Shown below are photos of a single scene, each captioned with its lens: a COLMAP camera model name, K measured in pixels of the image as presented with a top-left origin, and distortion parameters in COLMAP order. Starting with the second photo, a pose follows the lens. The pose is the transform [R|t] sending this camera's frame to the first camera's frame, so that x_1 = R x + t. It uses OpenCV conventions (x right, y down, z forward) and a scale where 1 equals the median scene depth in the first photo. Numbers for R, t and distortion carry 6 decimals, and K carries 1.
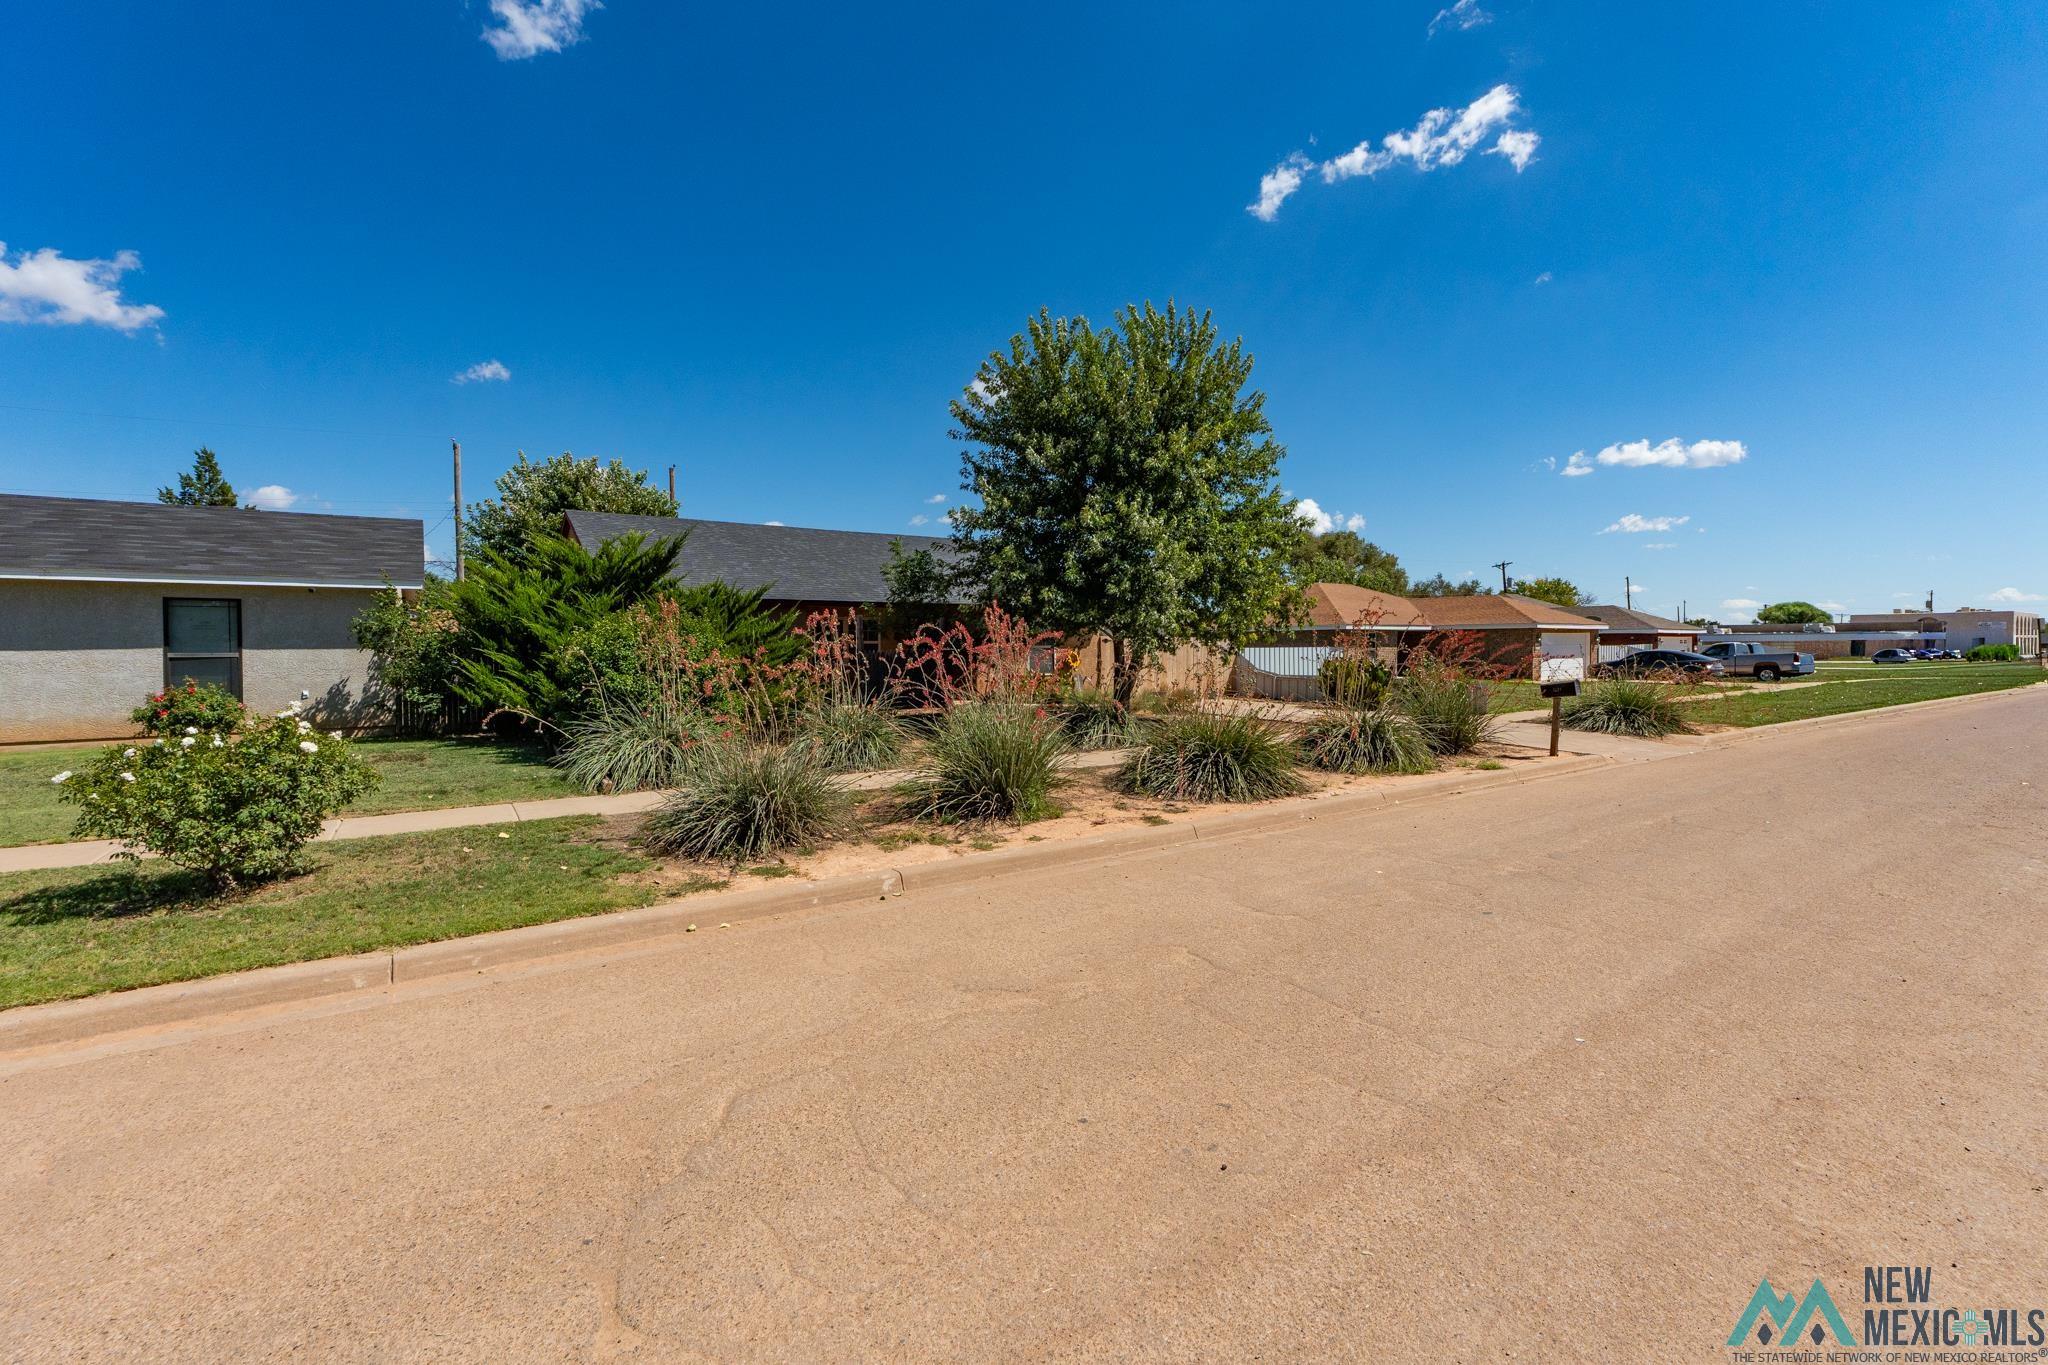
lens RADIAL K [[894.5, 0, 1044.7], [0, 894.5, 641.3], [0, 0, 1]] dist [-0.009022, 0.000808]
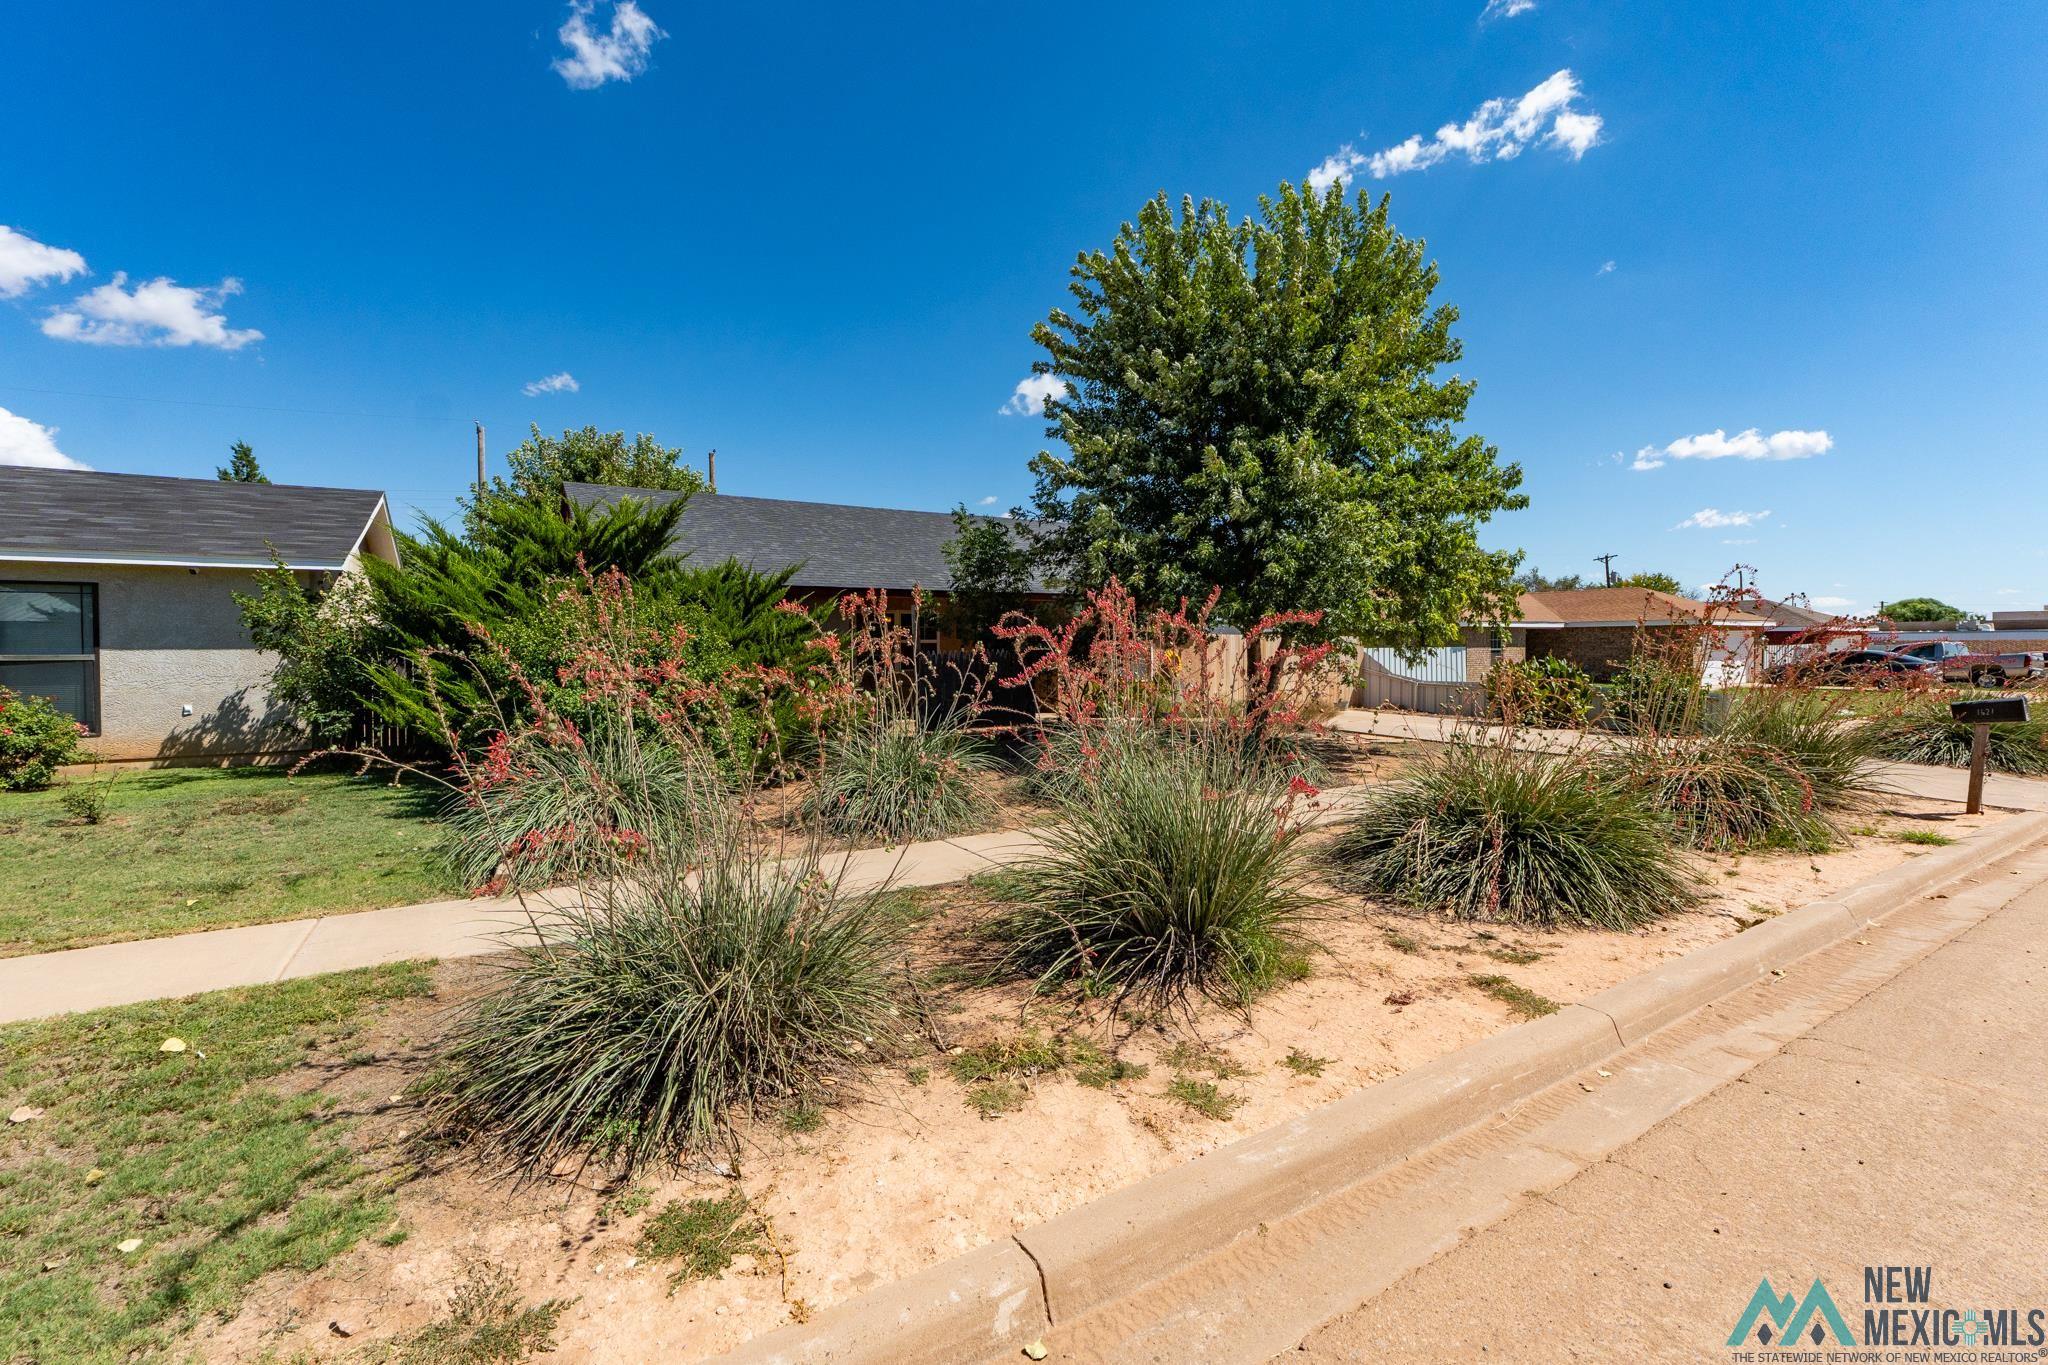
lens RADIAL K [[894.5, 0, 1036.5], [0, 894.5, 621.9], [0, 0, 1]] dist [-0.009022, 0.000808]
pose [[0.997922, -0.002785, -0.064368, -0.055456], [0.001302, 0.999733, -0.023068, 0.003050], [0.064415, 0.022937, 0.997660, 0.254011]]
